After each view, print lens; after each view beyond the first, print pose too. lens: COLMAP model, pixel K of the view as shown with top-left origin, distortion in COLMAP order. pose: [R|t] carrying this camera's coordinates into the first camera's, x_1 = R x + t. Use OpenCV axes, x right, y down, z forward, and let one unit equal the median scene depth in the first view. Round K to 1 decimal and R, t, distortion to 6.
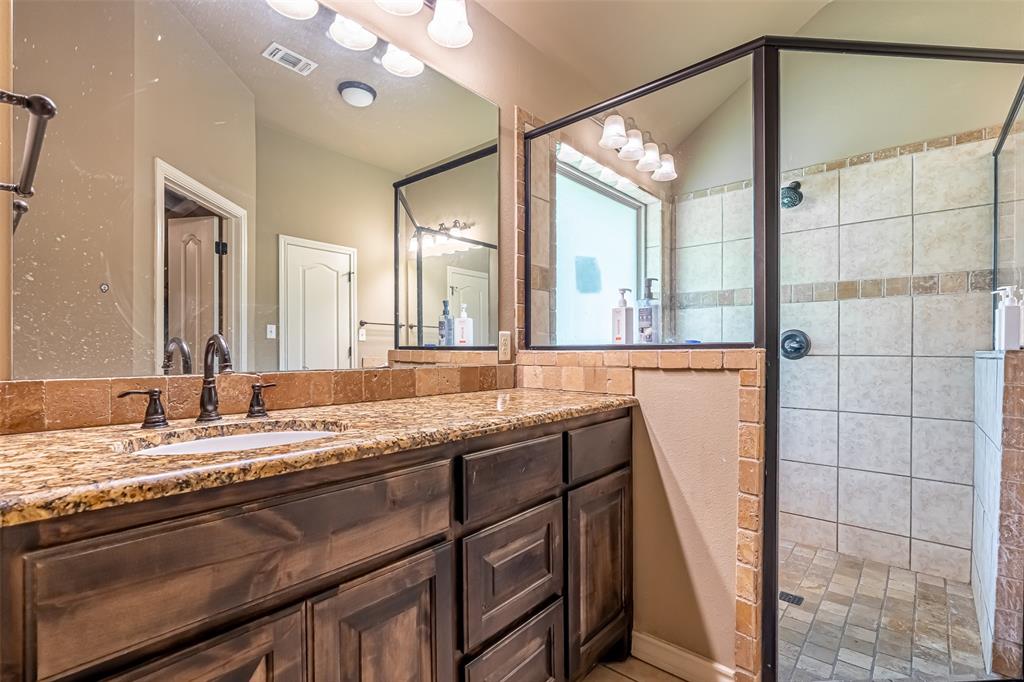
lens RADIAL K [[466.9, 0, 508.6], [0, 466.9, 351.4], [0, 0, 1]] dist [-0.007030, 0.003874]
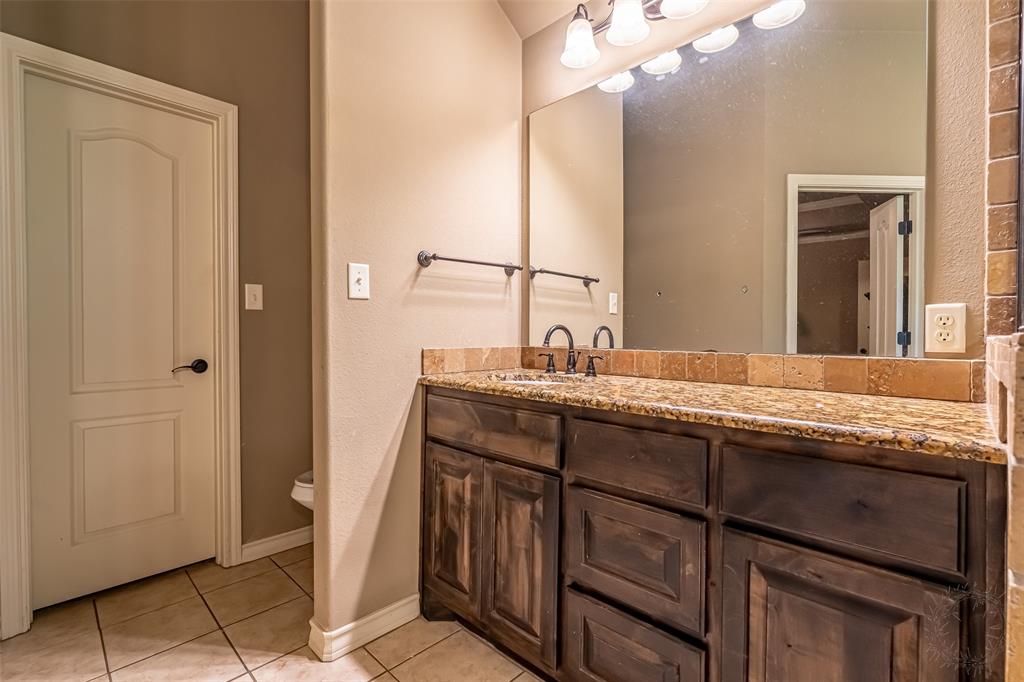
lens RADIAL K [[466.9, 0, 535.3], [0, 466.9, 337.1], [0, 0, 1]] dist [-0.007030, 0.003874]
pose [[-0.036592, 0.006343, -0.999310, 0.289541], [-0.006686, 0.999956, 0.006592, -0.000390], [0.999308, 0.006923, -0.036548, 0.238553]]
